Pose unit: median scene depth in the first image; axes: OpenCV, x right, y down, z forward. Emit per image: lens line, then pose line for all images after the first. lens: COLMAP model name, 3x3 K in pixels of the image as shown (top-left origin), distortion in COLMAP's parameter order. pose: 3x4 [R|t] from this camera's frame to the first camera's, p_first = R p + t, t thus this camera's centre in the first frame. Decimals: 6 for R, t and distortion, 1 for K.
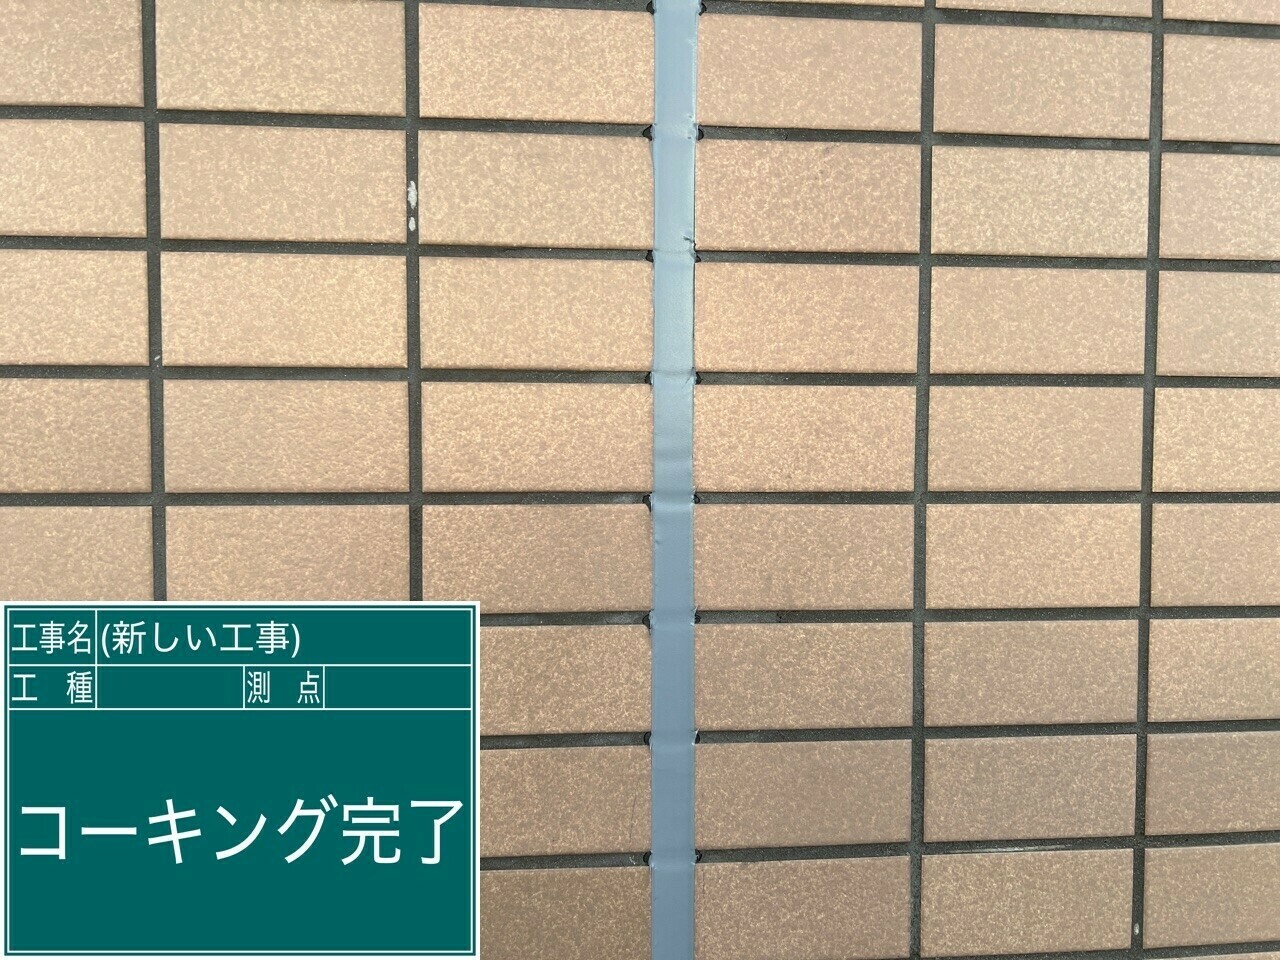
lens RADIAL K [[970.3, 0, 639.5], [0, 970.3, 481.6], [0, 0, 1]] dist [0.016311, -0.028762]
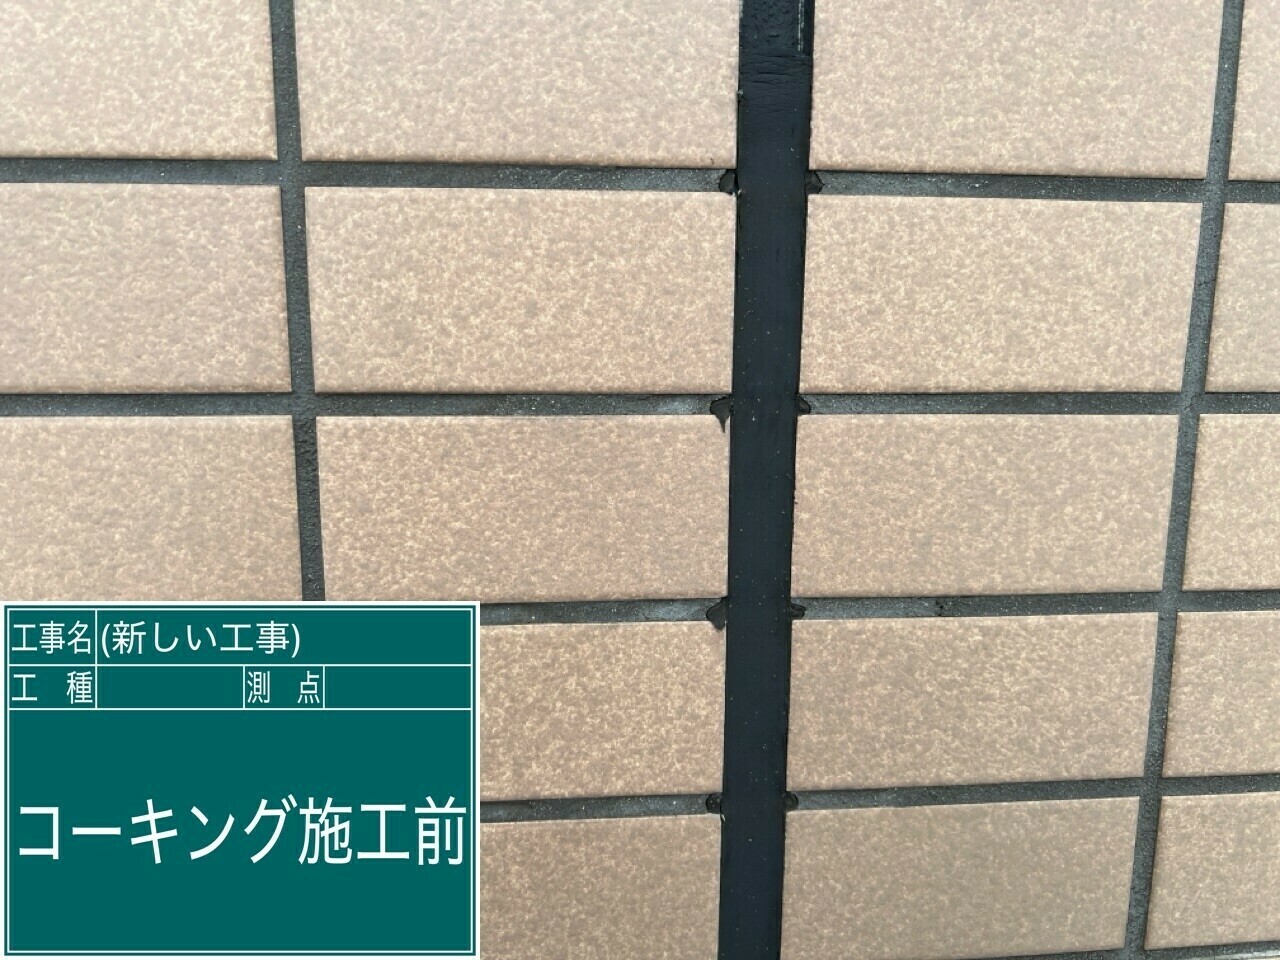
lens RADIAL K [[970.3, 0, 615.0], [0, 970.3, 500.5], [0, 0, 1]] dist [0.016311, -0.028762]
pose [[0.997644, 0.011185, -0.067683, -0.013397], [-0.002049, 0.991035, 0.133586, -0.002697], [0.068570, -0.133133, 0.988723, 0.428582]]
